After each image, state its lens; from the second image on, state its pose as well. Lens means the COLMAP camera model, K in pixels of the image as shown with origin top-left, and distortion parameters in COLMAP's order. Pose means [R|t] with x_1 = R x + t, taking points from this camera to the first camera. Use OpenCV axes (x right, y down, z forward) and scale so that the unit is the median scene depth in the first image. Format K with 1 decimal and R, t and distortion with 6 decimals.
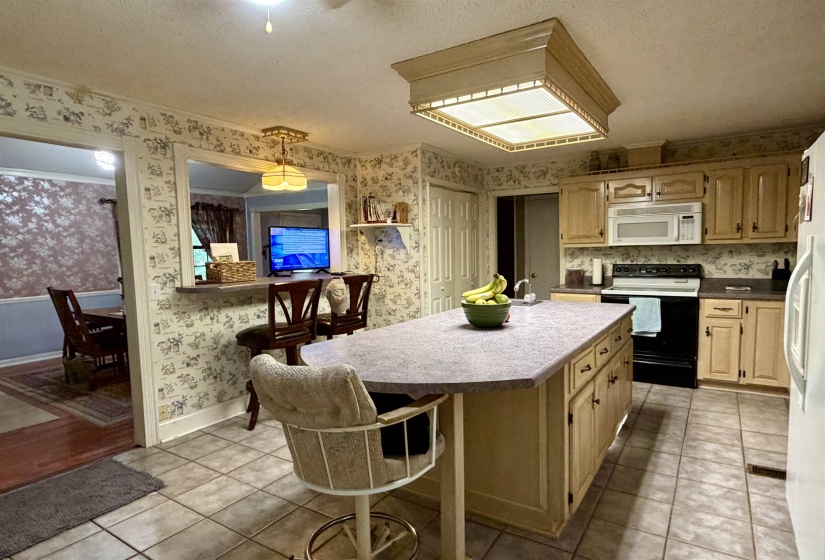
lens RADIAL K [[471.0, 0, 405.8], [0, 471.0, 280.3], [0, 0, 1]] dist [0.004365, -0.003801]
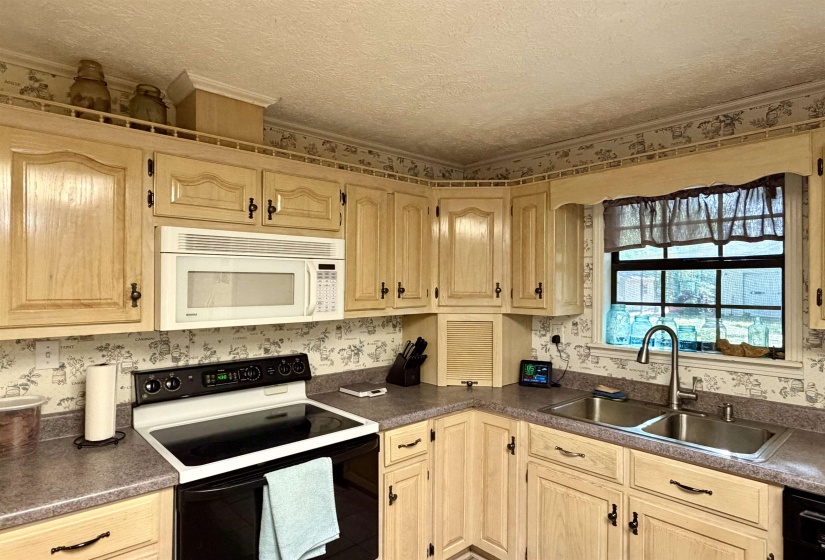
lens RADIAL K [[471.0, 0, 408.1], [0, 471.0, 284.8], [0, 0, 1]] dist [0.004365, -0.003801]
pose [[0.252090, 0.020105, 0.967495, 0.141837], [0.054585, 0.997897, -0.034960, -0.093386], [-0.966163, 0.061624, 0.250462, 0.798017]]
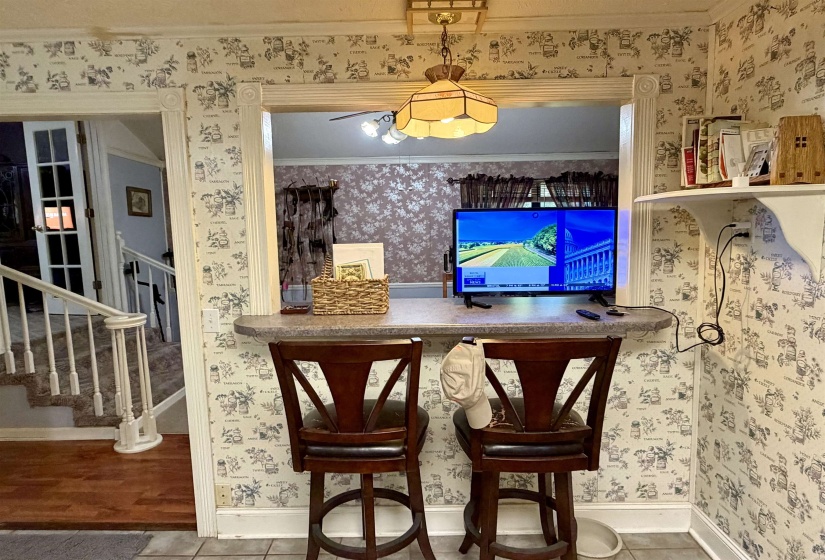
lens RADIAL K [[471.0, 0, 442.0], [0, 471.0, 283.5], [0, 0, 1]] dist [0.004365, -0.003801]
pose [[0.543892, 0.102671, -0.832850, 0.147406], [-0.048549, 0.994675, 0.090915, -0.077969], [0.837749, -0.009014, 0.545980, 0.681361]]
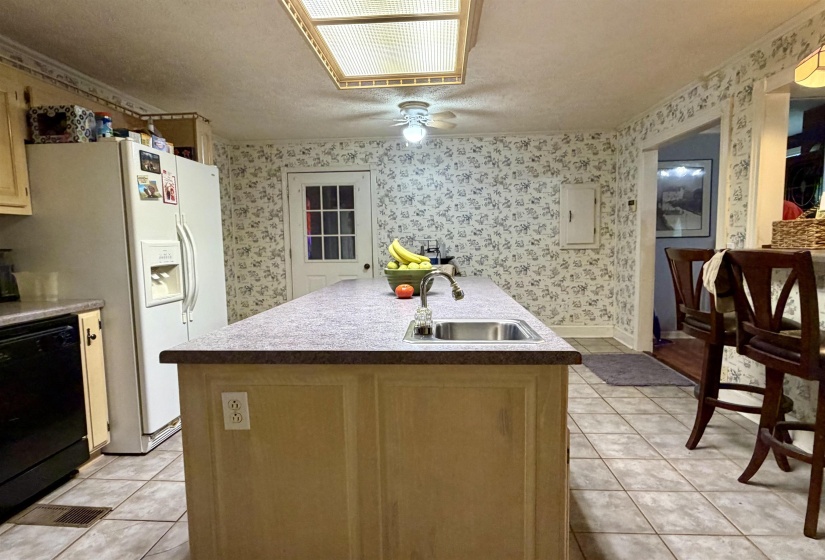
lens RADIAL K [[471.0, 0, 412.4], [0, 471.0, 279.9], [0, 0, 1]] dist [0.004365, -0.003801]
pose [[-0.864452, 0.075449, -0.497021, 0.402006], [-0.000196, 0.988623, 0.150416, -0.047183], [0.502715, 0.130125, -0.854602, 1.136708]]
